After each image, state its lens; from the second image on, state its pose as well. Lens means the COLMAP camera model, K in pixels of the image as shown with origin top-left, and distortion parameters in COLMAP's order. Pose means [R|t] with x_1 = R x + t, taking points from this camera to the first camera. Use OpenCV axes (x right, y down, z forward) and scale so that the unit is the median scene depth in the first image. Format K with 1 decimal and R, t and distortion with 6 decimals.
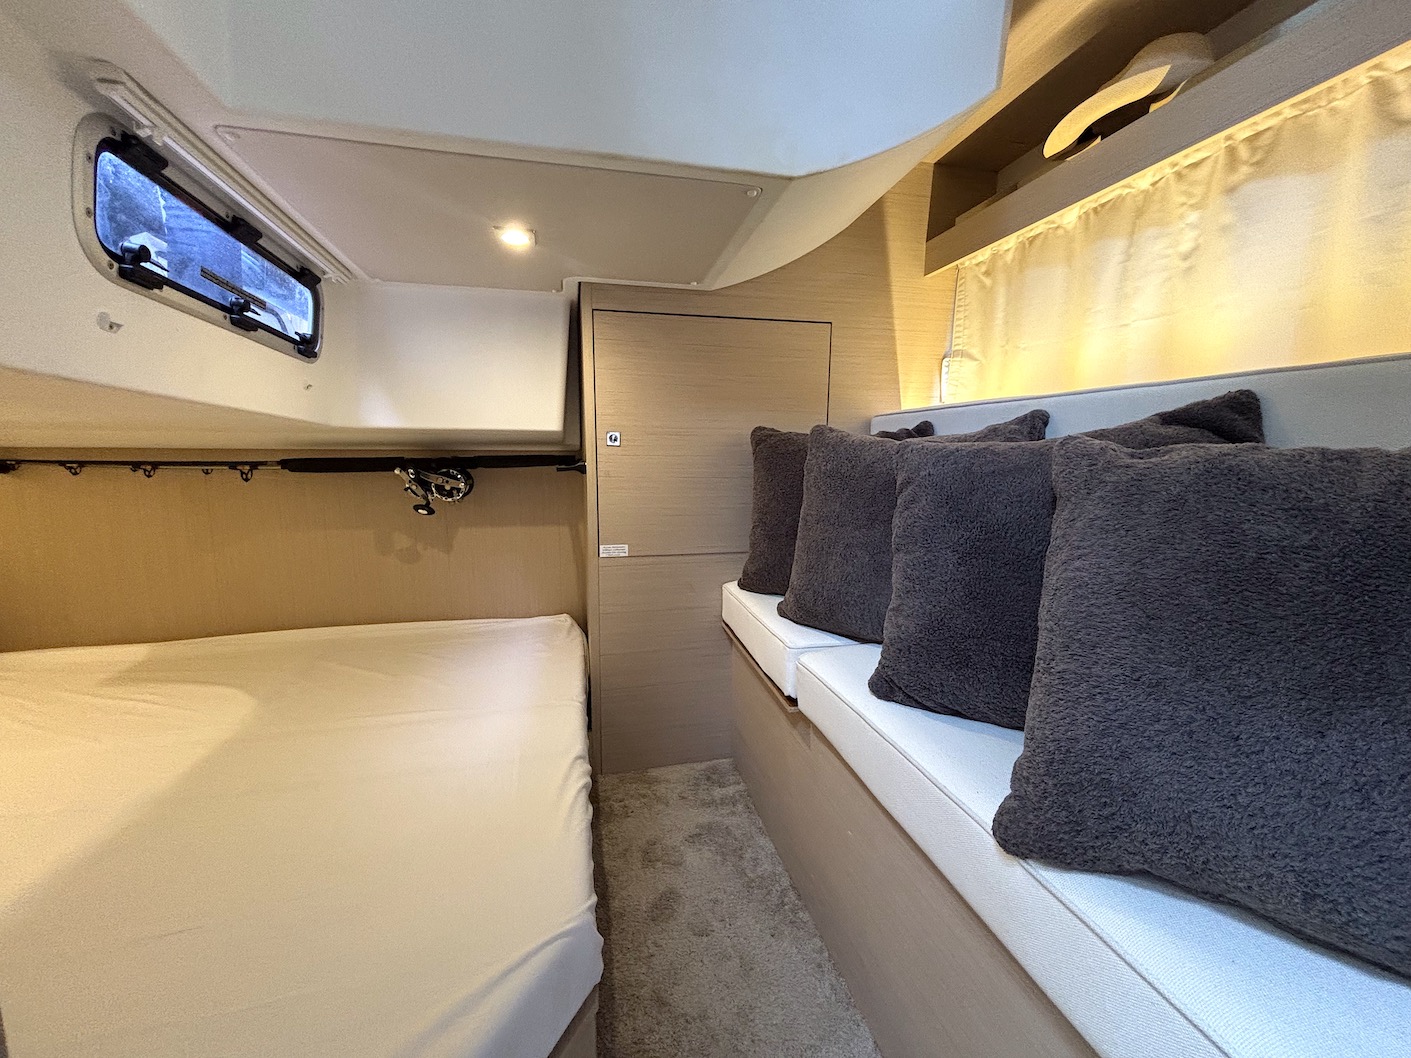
lens RADIAL K [[568.9, 0, 697.2], [0, 568.9, 540.1], [0, 0, 1]] dist [0.000535, -0.000256]
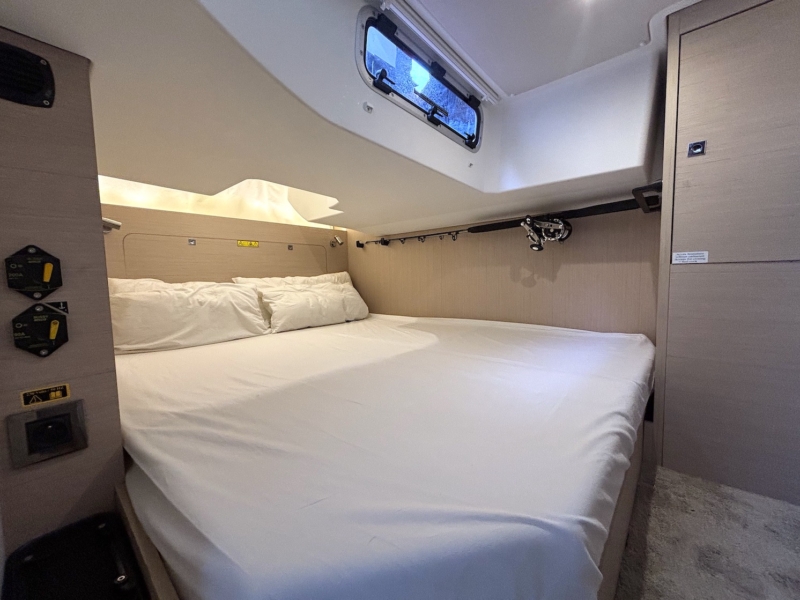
lens RADIAL K [[322.6, 0, 403.7], [0, 322.6, 301.2], [0, 0, 1]] dist [0.000535, -0.000256]
pose [[0.598690, 0.042151, -0.799871, 0.020818], [-0.095618, 0.995234, -0.019122, 0.170008], [0.795253, 0.087930, 0.599868, 0.220784]]
